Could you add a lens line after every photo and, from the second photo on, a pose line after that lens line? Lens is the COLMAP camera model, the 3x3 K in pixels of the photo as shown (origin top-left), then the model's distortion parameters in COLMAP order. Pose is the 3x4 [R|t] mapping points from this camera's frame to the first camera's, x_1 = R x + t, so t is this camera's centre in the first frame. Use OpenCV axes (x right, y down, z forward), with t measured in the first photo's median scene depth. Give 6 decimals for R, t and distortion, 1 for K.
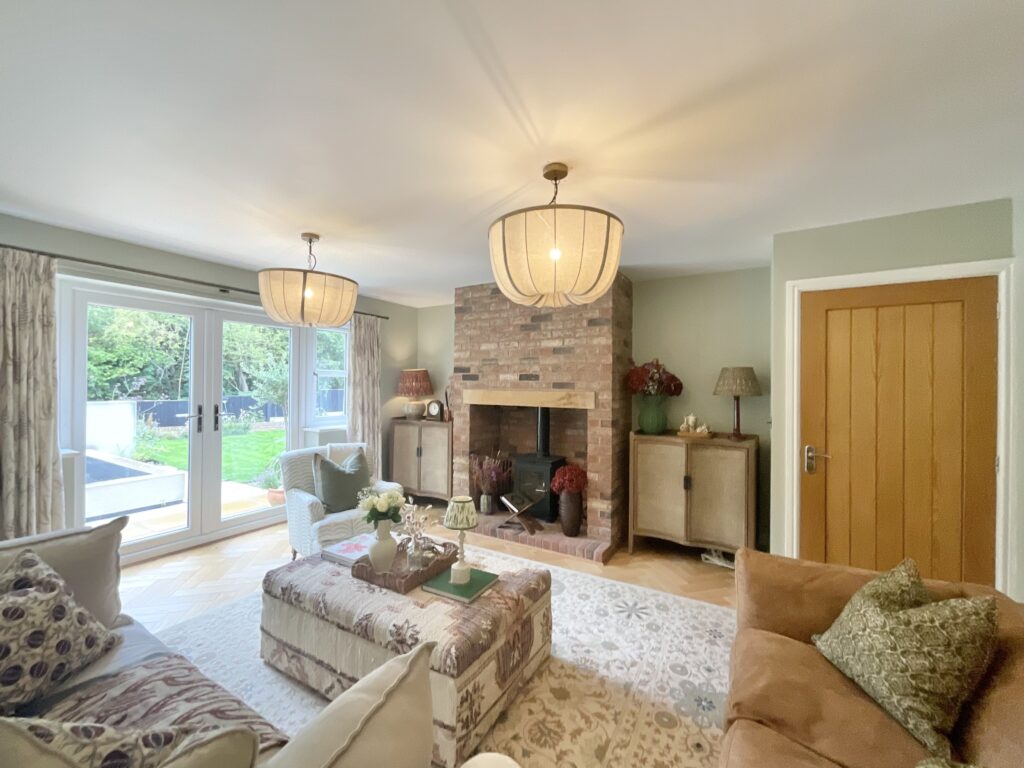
lens RADIAL K [[417.5, 0, 512.1], [0, 417.5, 384.5], [0, 0, 1]] dist [-0.002601, -0.000173]
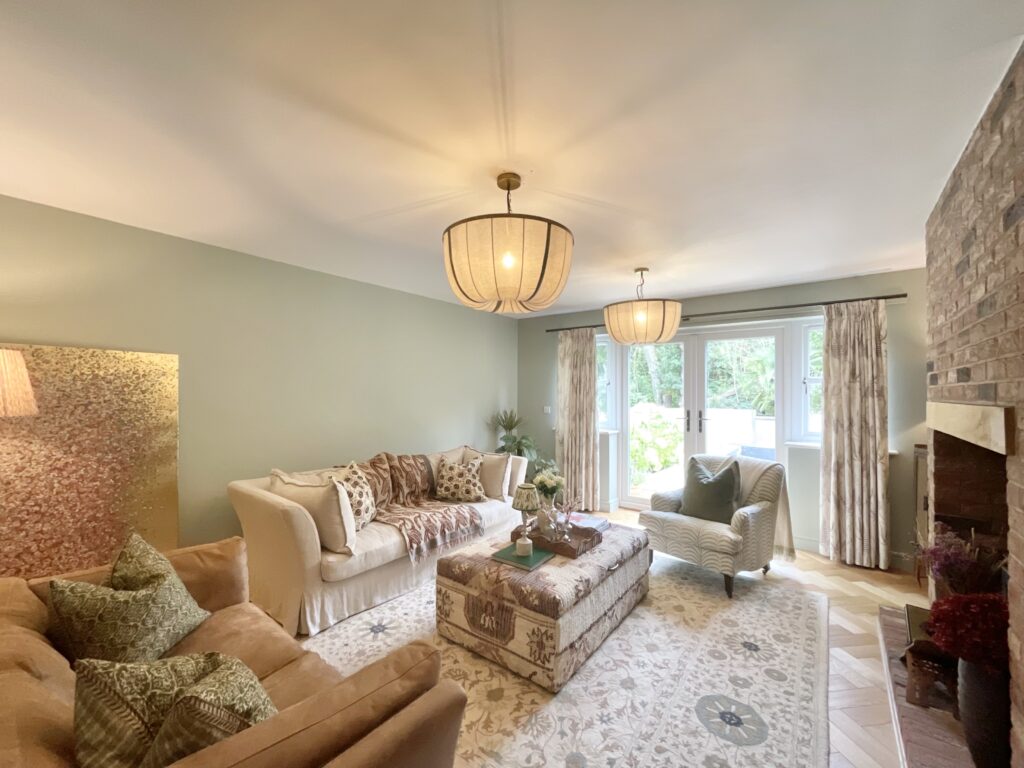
lens RADIAL K [[417.5, 0, 510.9], [0, 417.5, 385.2], [0, 0, 1]] dist [-0.002601, -0.000173]
pose [[-0.118015, -0.027208, -0.992639, 0.959119], [-0.005677, 0.999627, -0.026724, 0.015873], [0.992996, 0.002481, -0.118126, 0.975918]]
